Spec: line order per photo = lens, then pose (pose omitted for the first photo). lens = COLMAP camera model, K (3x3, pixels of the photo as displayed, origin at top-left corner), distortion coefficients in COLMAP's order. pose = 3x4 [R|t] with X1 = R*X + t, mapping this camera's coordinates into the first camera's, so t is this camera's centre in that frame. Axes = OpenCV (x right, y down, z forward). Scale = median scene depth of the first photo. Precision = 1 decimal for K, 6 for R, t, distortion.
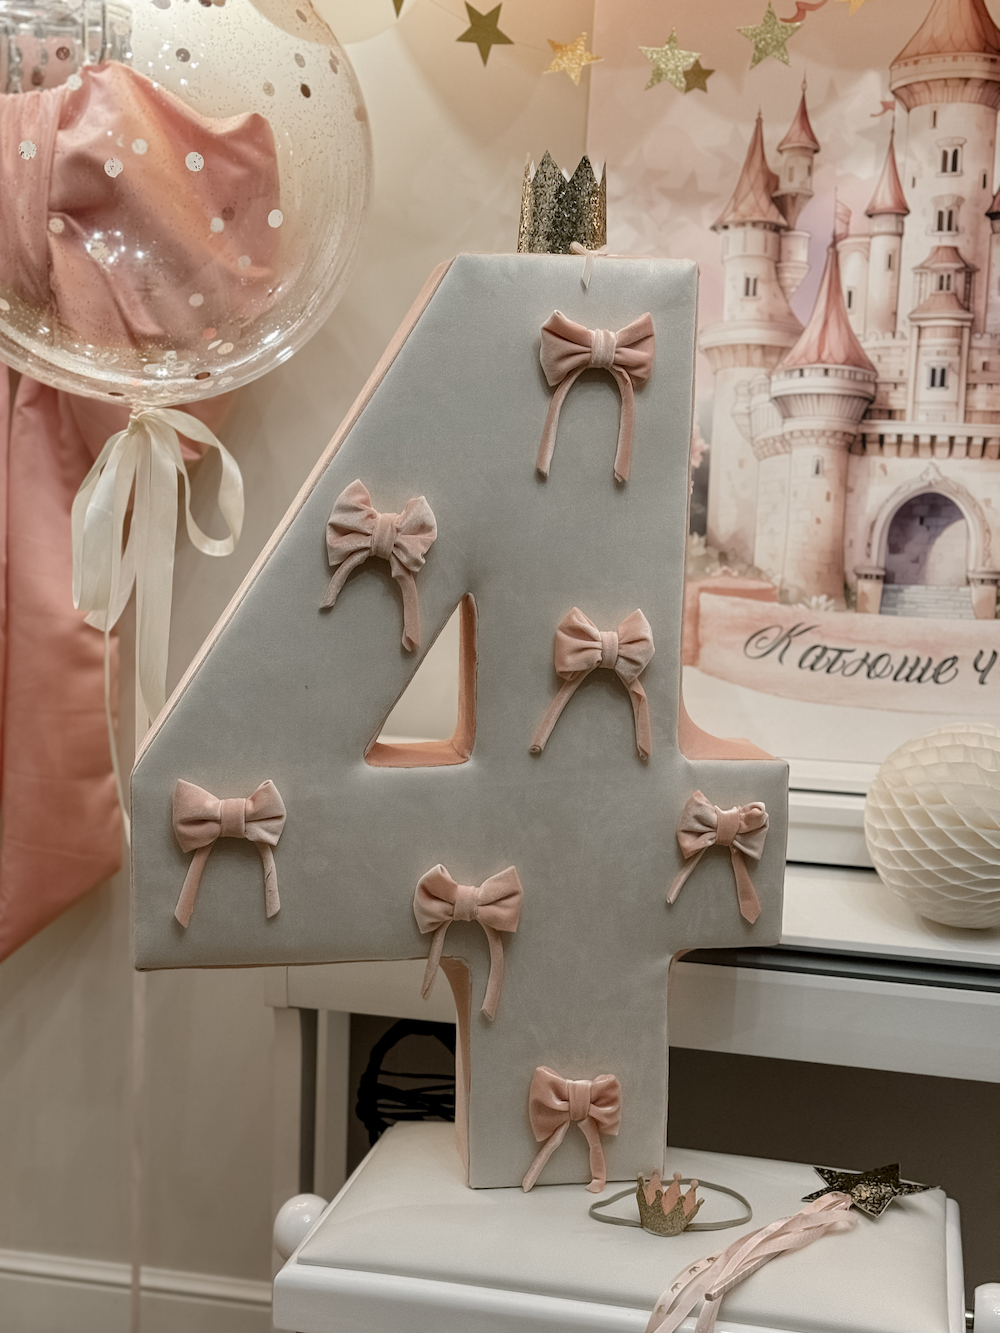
lens RADIAL K [[1867.5, 0, 496.9], [0, 1867.5, 678.0], [0, 0, 1]] dist [0.191046, -0.396742]
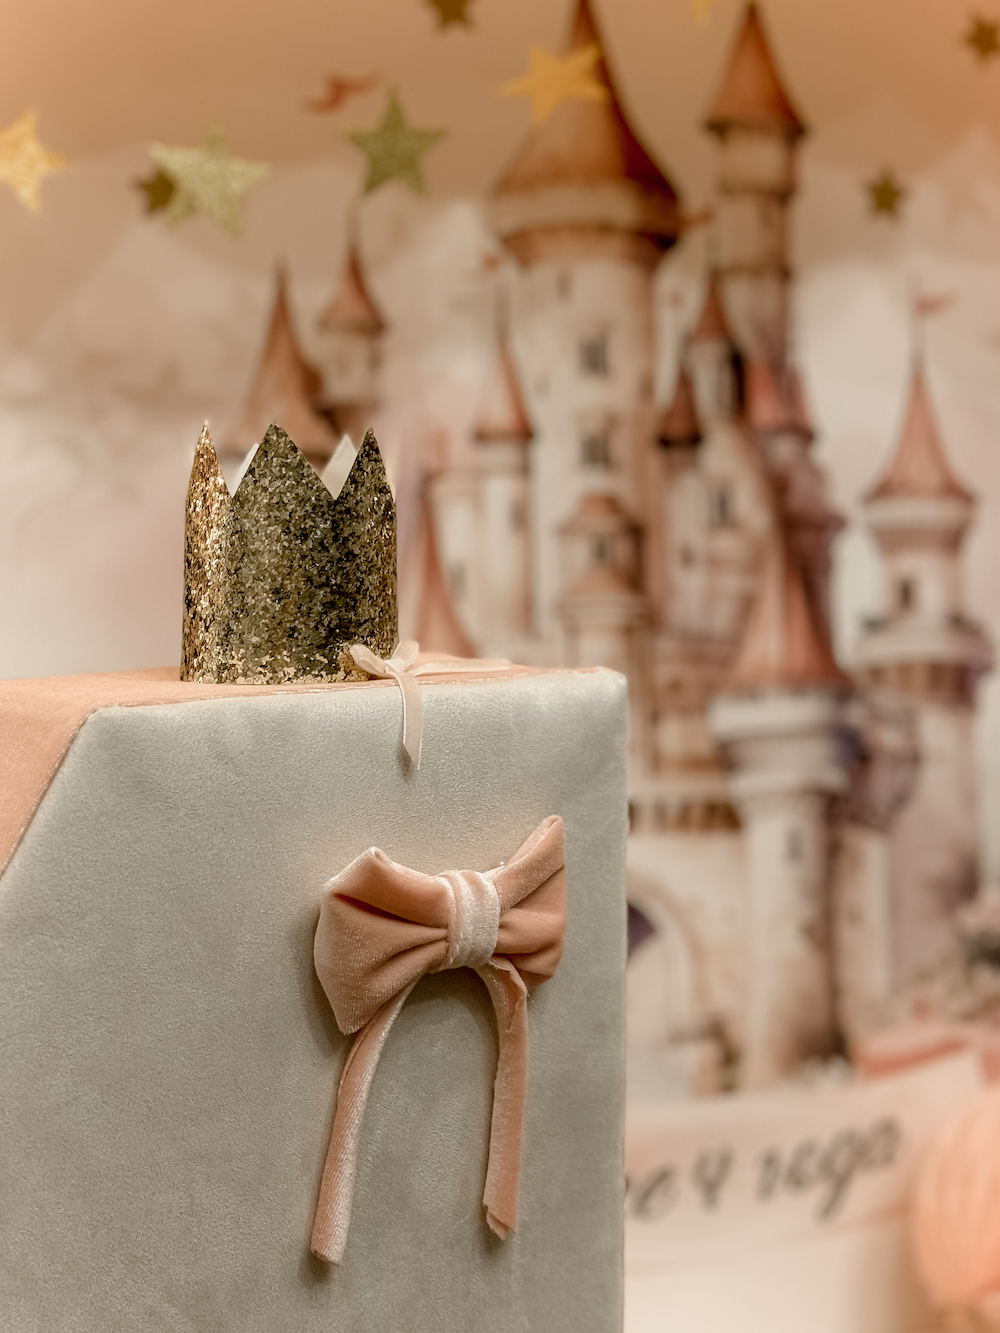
lens RADIAL K [[1866.5, 0, 397.4], [0, 1866.5, 630.1], [0, 0, 1]] dist [0.083890, 0.018012]
pose [[0.887361, -0.058170, 0.457390, -0.095726], [0.083291, 0.995913, -0.034930, -0.167199], [-0.453489, 0.069092, 0.888580, 0.498776]]
